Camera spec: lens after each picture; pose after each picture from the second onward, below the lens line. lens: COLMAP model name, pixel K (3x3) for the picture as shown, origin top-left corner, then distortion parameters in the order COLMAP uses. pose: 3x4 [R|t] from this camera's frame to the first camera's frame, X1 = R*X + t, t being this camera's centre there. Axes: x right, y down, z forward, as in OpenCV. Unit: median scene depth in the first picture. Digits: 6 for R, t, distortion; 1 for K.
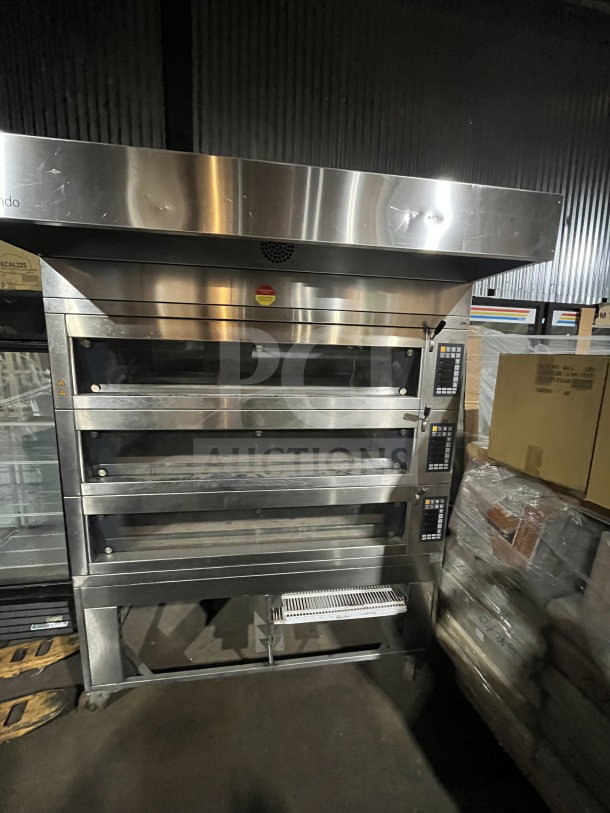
lens RADIAL K [[287.8, 0, 305.0], [0, 287.8, 406.5], [0, 0, 1]] dist [-0.000189, 0.000002]
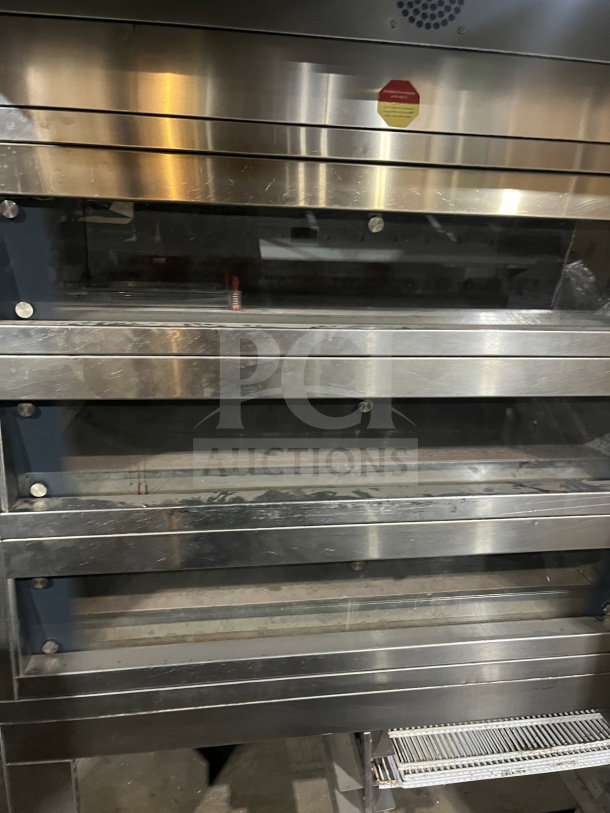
lens RADIAL K [[631.6, 0, 305.0], [0, 631.6, 406.5], [0, 0, 1]] dist [0.044503, -0.003666]
pose [[0.999108, -0.000936, 0.042212, -0.123865], [-0.002883, 0.995908, 0.090324, -0.000271], [-0.042124, -0.090365, 0.995017, -0.016982]]
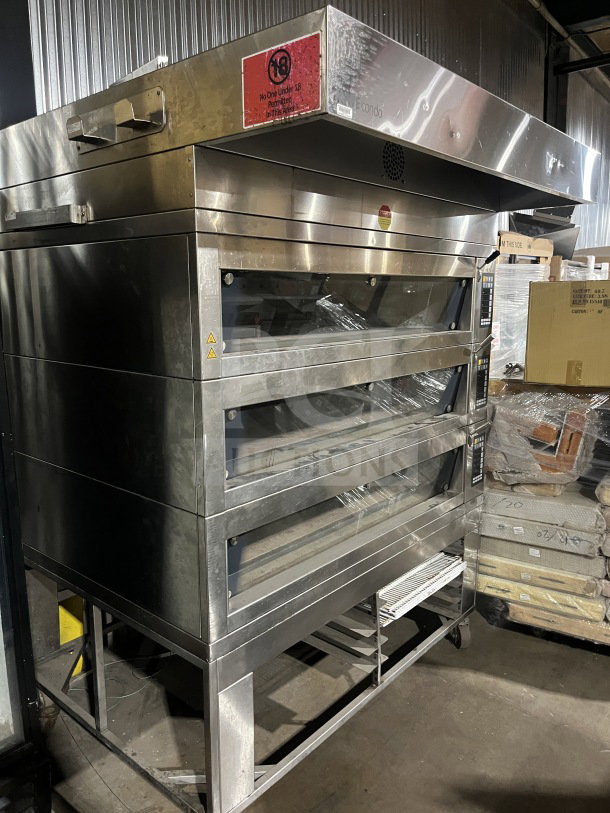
lens RADIAL K [[613.7, 0, 302.7], [0, 613.7, 418.0], [0, 0, 1]] dist [0.131762, 0.001962]
pose [[0.740761, -0.157256, 0.653103, -1.443001], [0.130095, 0.987391, 0.090191, -0.003373], [-0.659051, 0.018156, 0.751879, -0.179814]]
